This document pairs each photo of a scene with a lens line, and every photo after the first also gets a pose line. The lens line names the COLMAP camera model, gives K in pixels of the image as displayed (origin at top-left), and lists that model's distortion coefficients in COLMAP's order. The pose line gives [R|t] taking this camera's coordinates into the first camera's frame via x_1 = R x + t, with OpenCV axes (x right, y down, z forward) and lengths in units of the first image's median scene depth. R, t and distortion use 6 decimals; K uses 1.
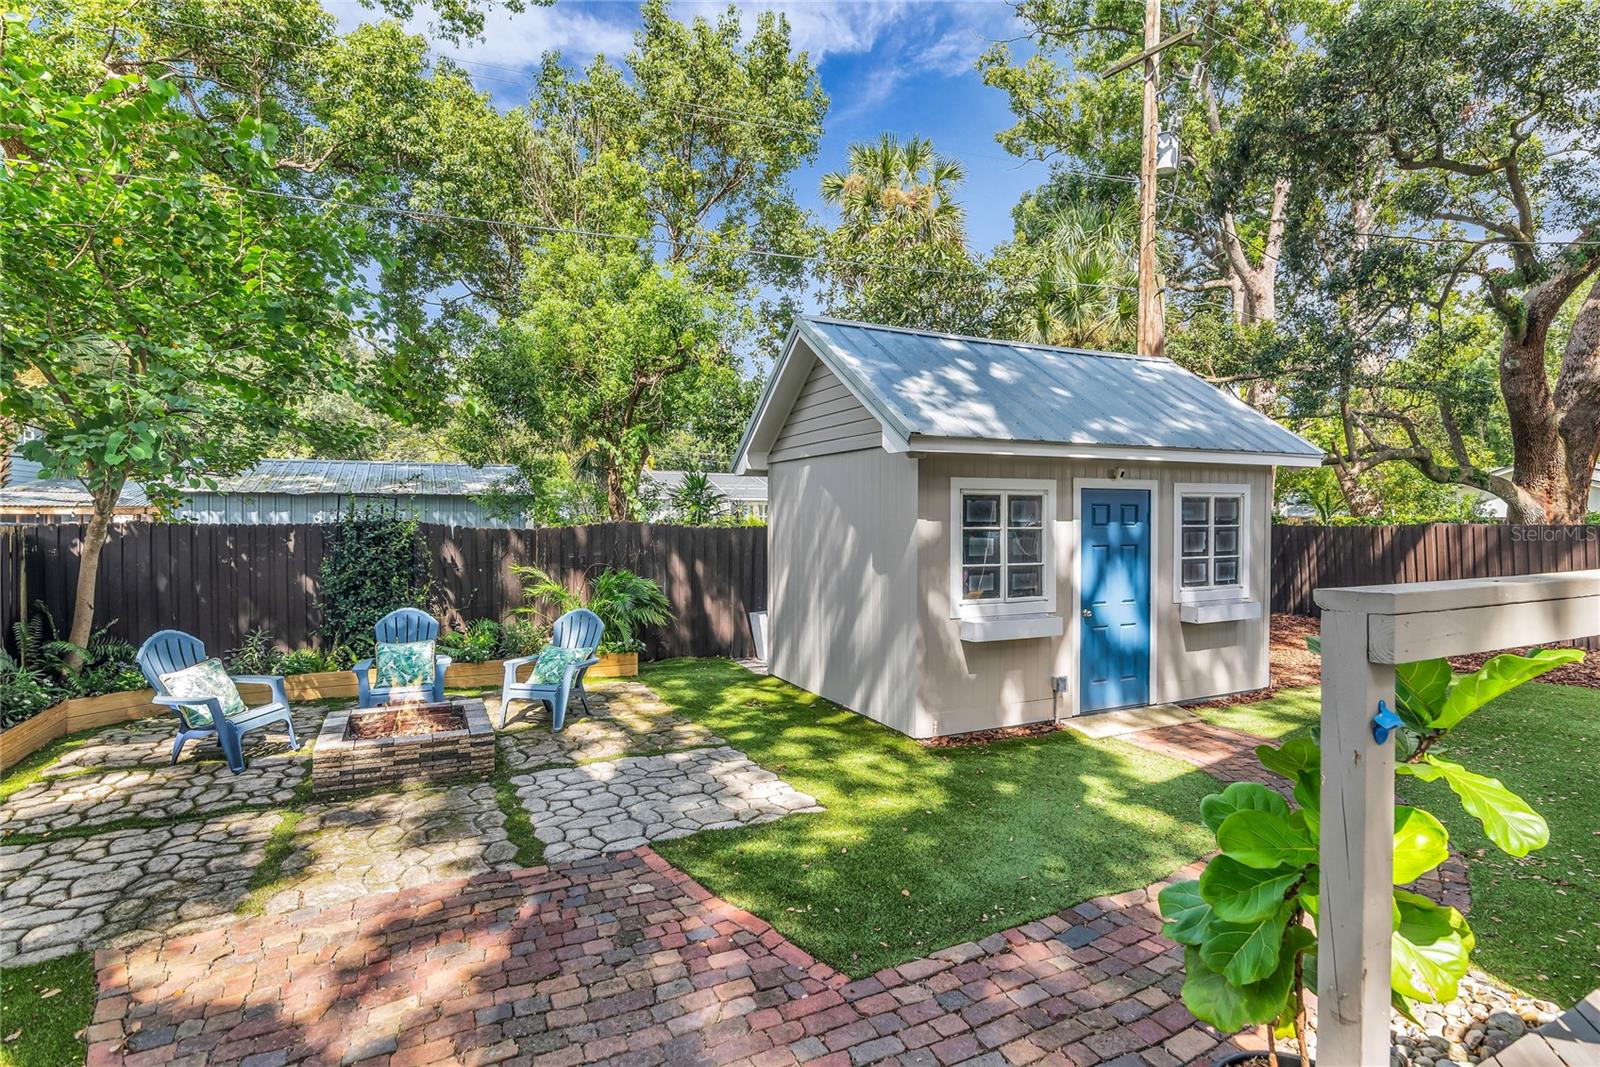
lens RADIAL K [[784.4, 0, 806.8], [0, 784.4, 526.3], [0, 0, 1]] dist [-0.025541, 0.002359]
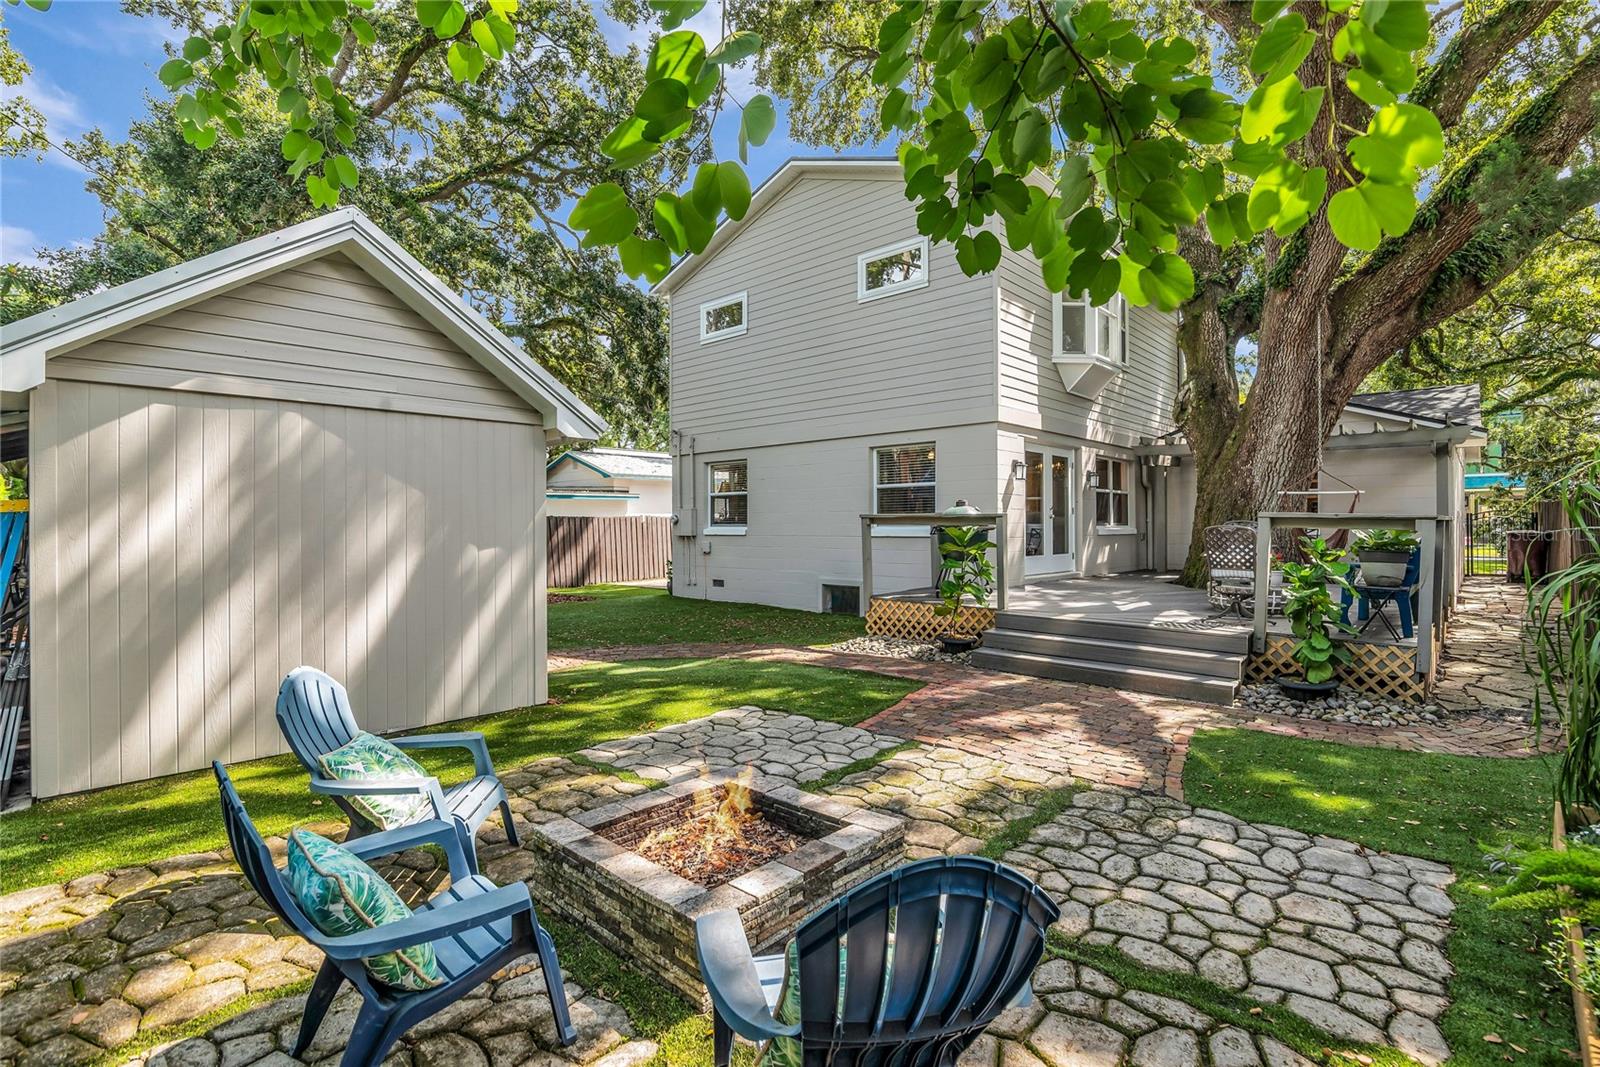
lens RADIAL K [[743.5, 0, 805.7], [0, 743.5, 525.1], [0, 0, 1]] dist [-0.001833, 0.000019]
pose [[-0.351049, -0.006854, 0.936332, -1.229858], [0.006440, 0.999932, 0.009734, 0.026517], [-0.936335, 0.009447, -0.350981, 1.329976]]
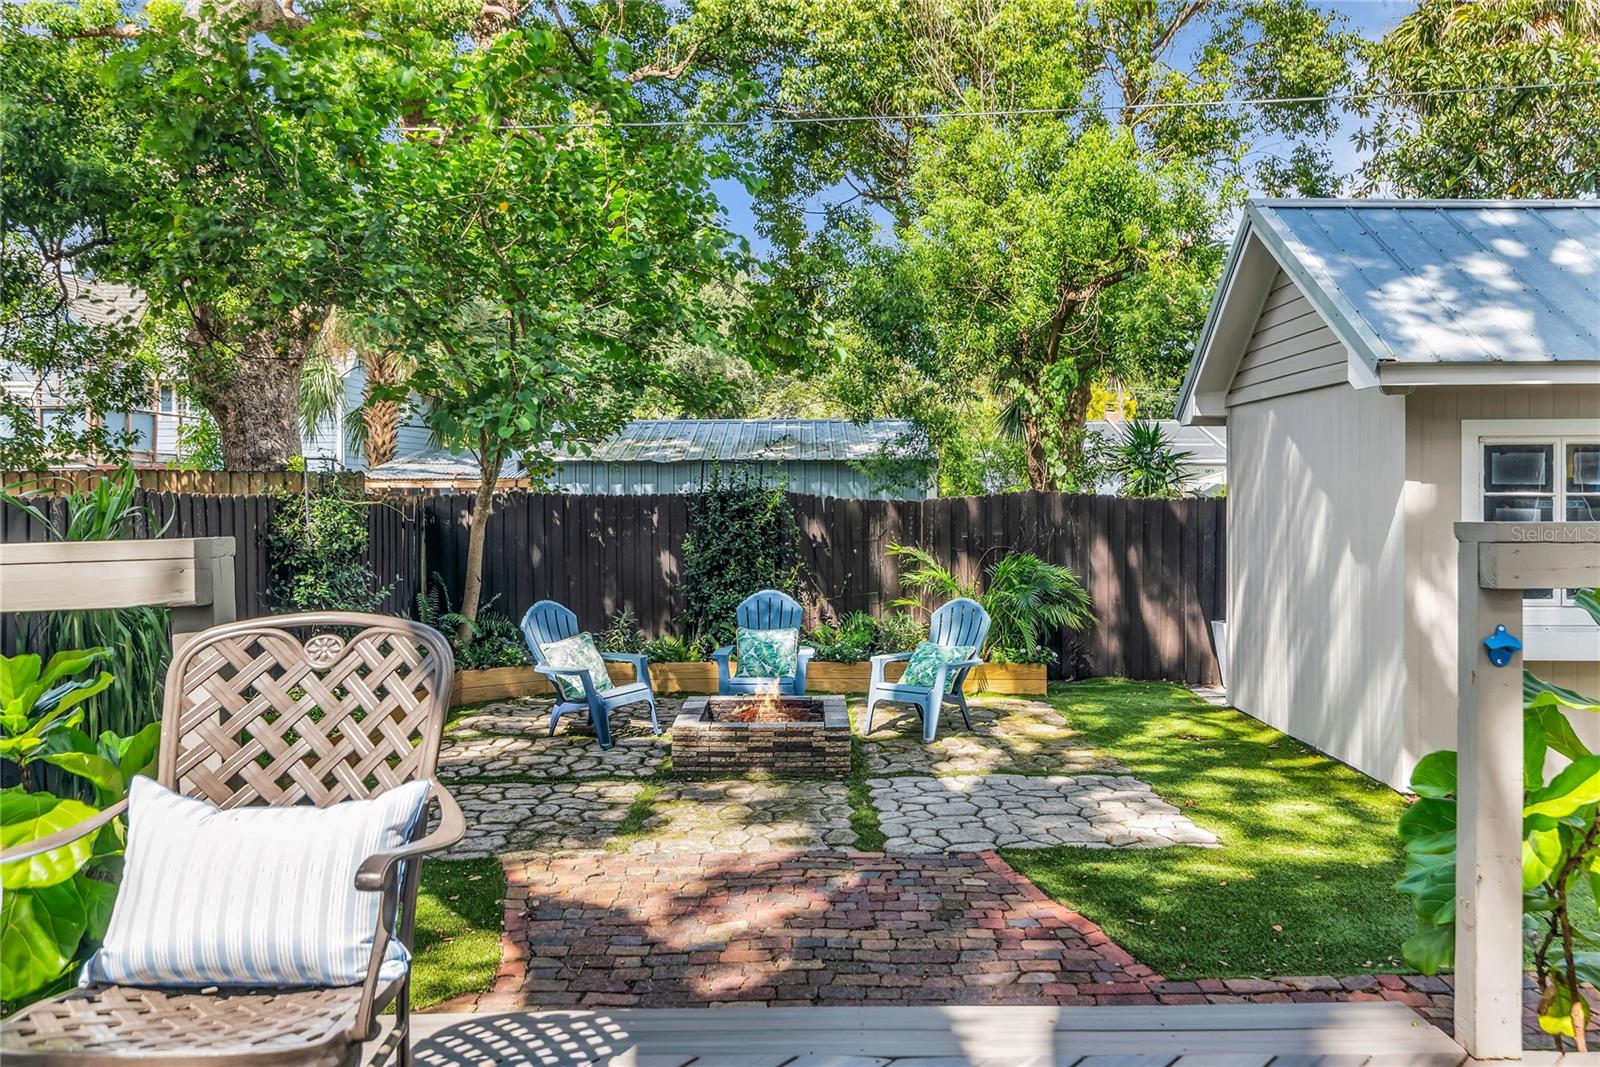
lens RADIAL K [[1287.4, 0, 801.2], [0, 1287.4, 530.1], [0, 0, 1]] dist [-0.003757, 0.000993]
pose [[0.887908, 0.008218, -0.459947, 0.178434], [-0.002107, 0.999903, 0.013799, 0.018761], [0.460015, -0.011283, 0.887839, -0.256179]]
